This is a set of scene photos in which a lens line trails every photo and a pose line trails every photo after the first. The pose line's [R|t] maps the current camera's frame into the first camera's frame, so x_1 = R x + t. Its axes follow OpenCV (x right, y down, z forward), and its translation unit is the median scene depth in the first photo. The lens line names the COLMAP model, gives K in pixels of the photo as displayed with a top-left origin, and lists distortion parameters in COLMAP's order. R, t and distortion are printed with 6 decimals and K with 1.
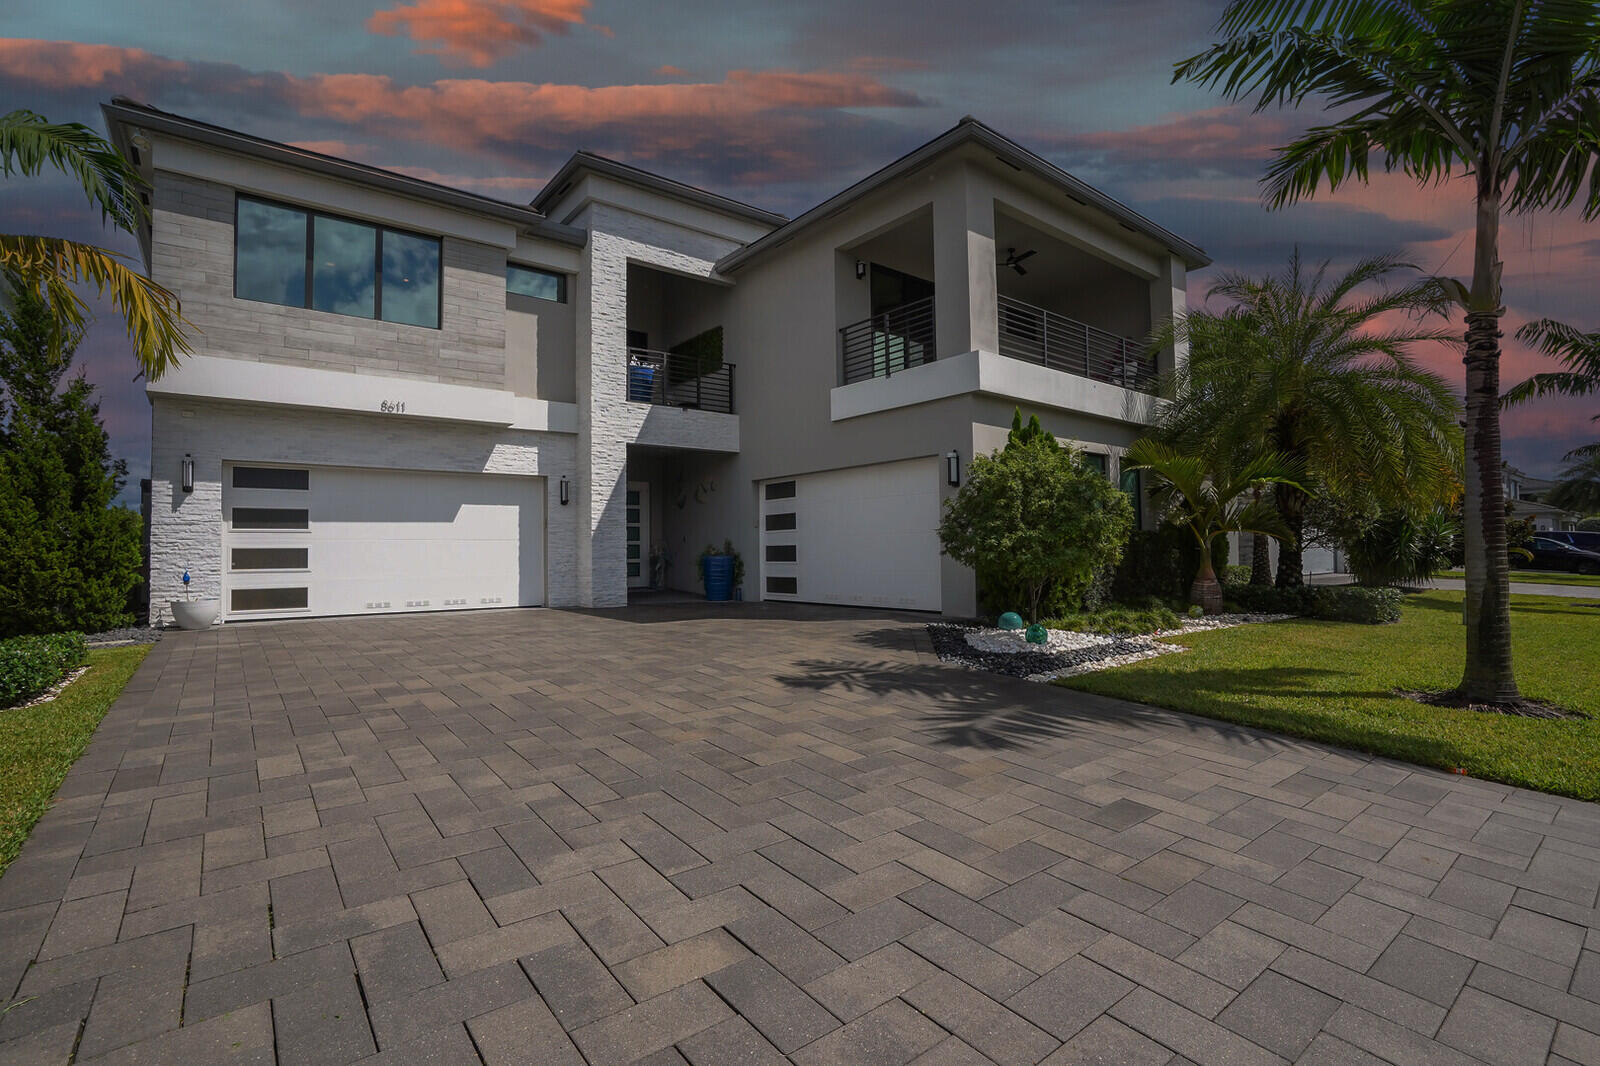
lens RADIAL K [[755.7, 0, 788.0], [0, 755.7, 533.4], [0, 0, 1]] dist [0.001975, 0.000278]
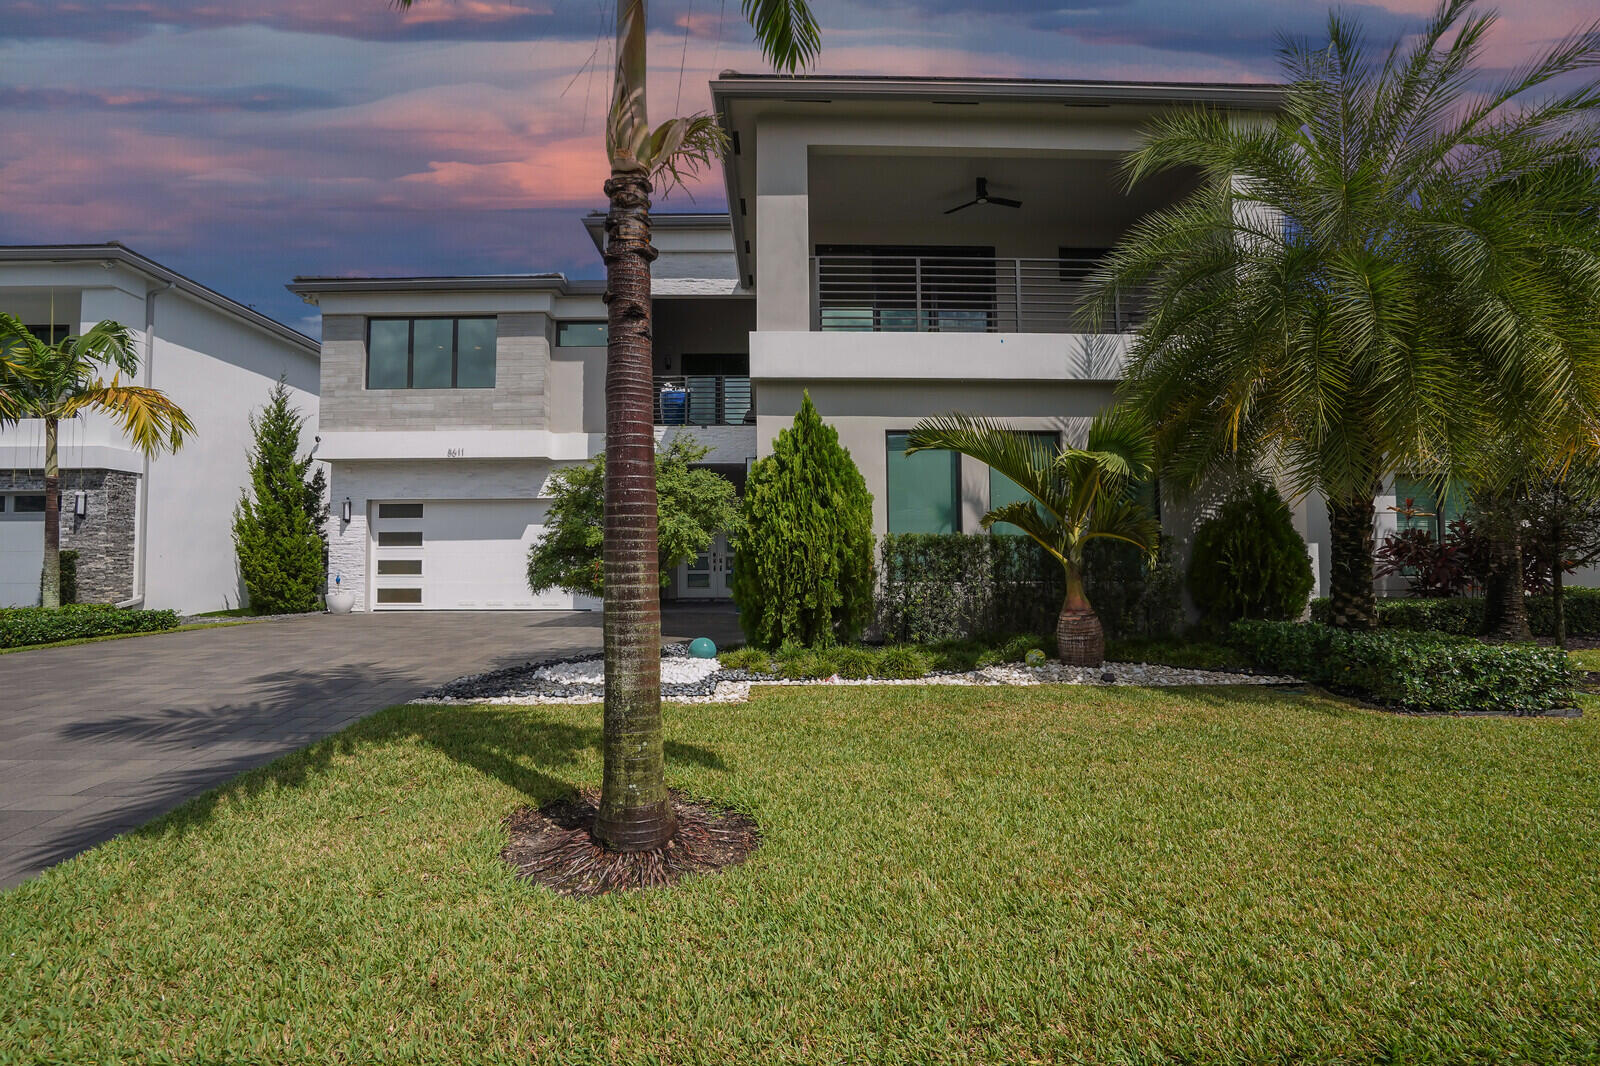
lens RADIAL K [[755.7, 0, 794.9], [0, 755.7, 534.0], [0, 0, 1]] dist [0.001975, 0.000278]
pose [[0.792077, -0.019661, -0.610105, 0.760287], [0.011919, 0.999789, -0.016744, 0.003319], [0.610305, 0.005990, 0.792144, 0.324217]]
